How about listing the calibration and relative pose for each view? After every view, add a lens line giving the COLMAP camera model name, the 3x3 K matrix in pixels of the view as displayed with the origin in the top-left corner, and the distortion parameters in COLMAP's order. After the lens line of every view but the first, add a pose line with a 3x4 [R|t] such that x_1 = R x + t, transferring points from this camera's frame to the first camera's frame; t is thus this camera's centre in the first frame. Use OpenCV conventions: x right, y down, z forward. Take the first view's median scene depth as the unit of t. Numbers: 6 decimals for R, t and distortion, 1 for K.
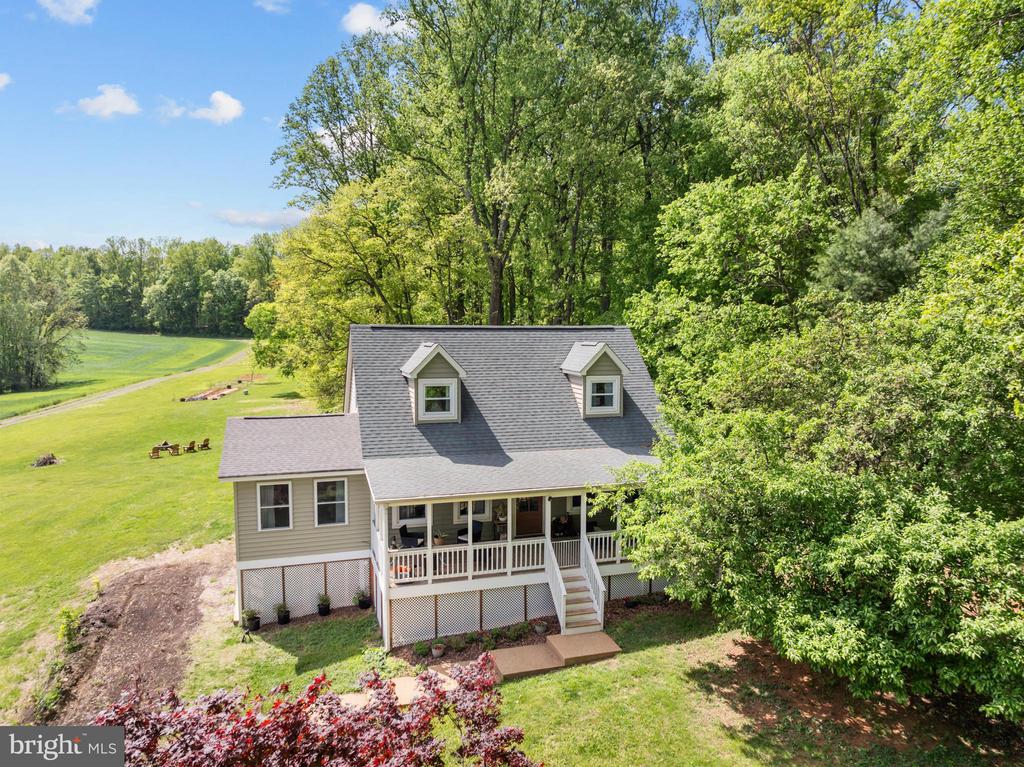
lens RADIAL K [[731.5, 0, 510.9], [0, 731.5, 387.1], [0, 0, 1]] dist [-0.053868, 0.028438]
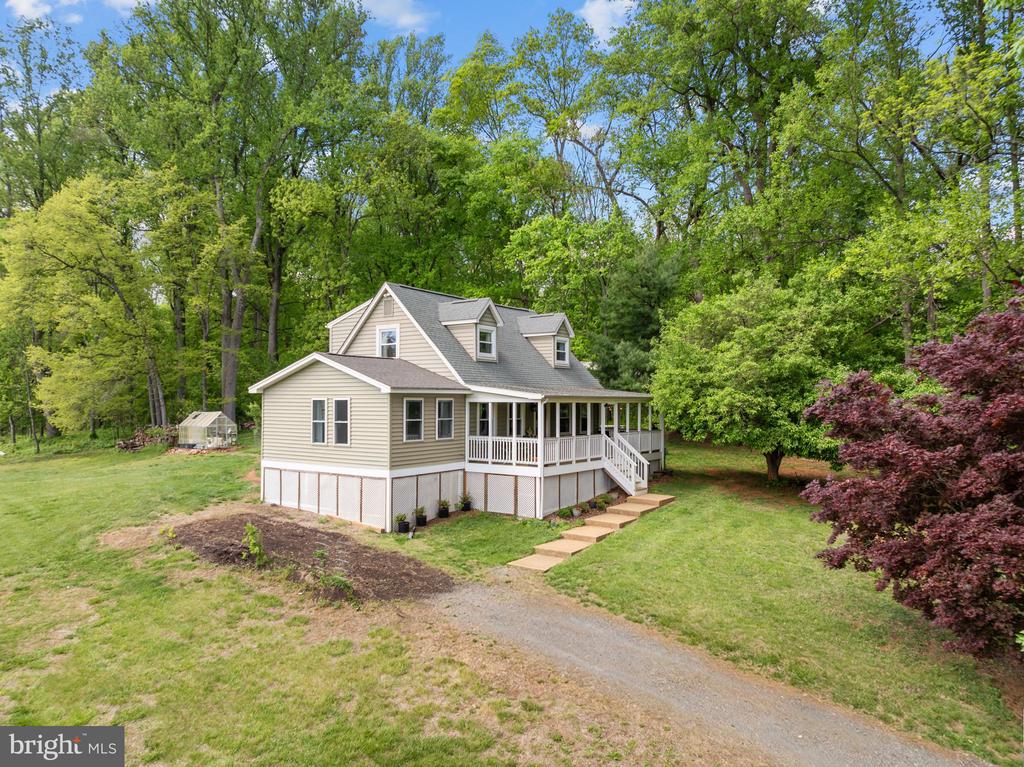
lens RADIAL K [[731.5, 0, 510.9], [0, 731.5, 387.1], [0, 0, 1]] dist [-0.053868, 0.028438]
pose [[0.788761, 0.009508, 0.614626, -0.893734], [0.058469, 0.994186, -0.090415, 0.223094], [-0.611913, 0.107252, 0.783620, 0.015897]]
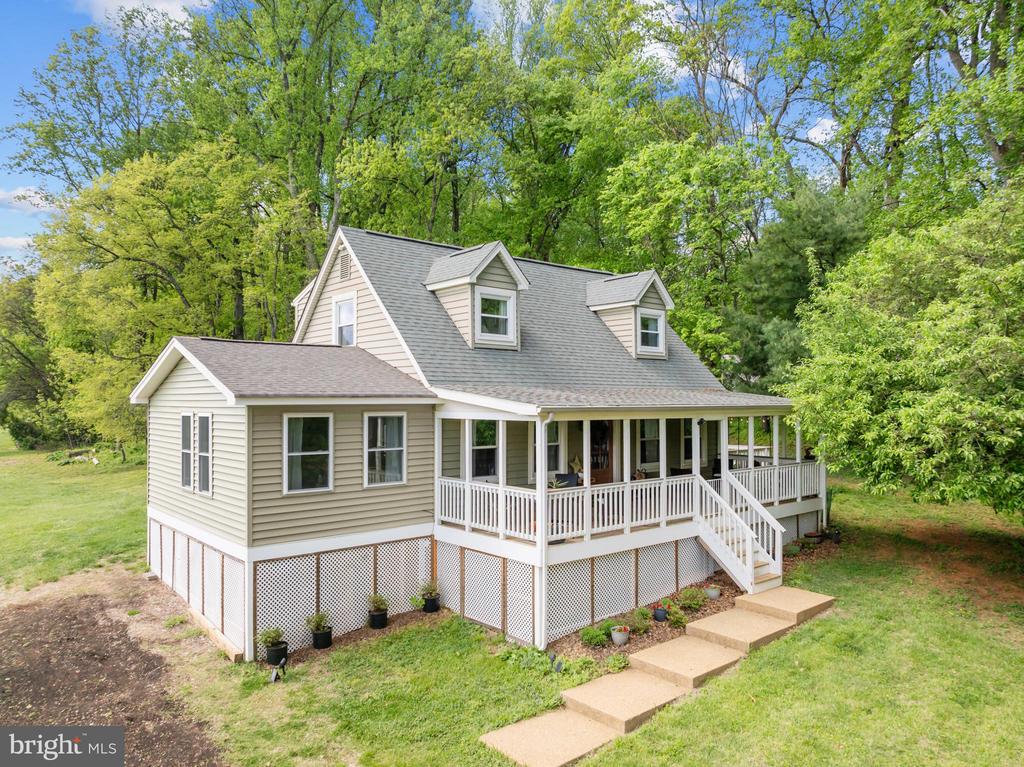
lens RADIAL K [[731.5, 0, 510.9], [0, 731.5, 387.1], [0, 0, 1]] dist [-0.053868, 0.028438]
pose [[0.919122, 0.001657, 0.393969, -0.407324], [0.042195, 0.993825, -0.102621, 0.177745], [-0.391707, 0.110945, 0.913377, 0.356282]]
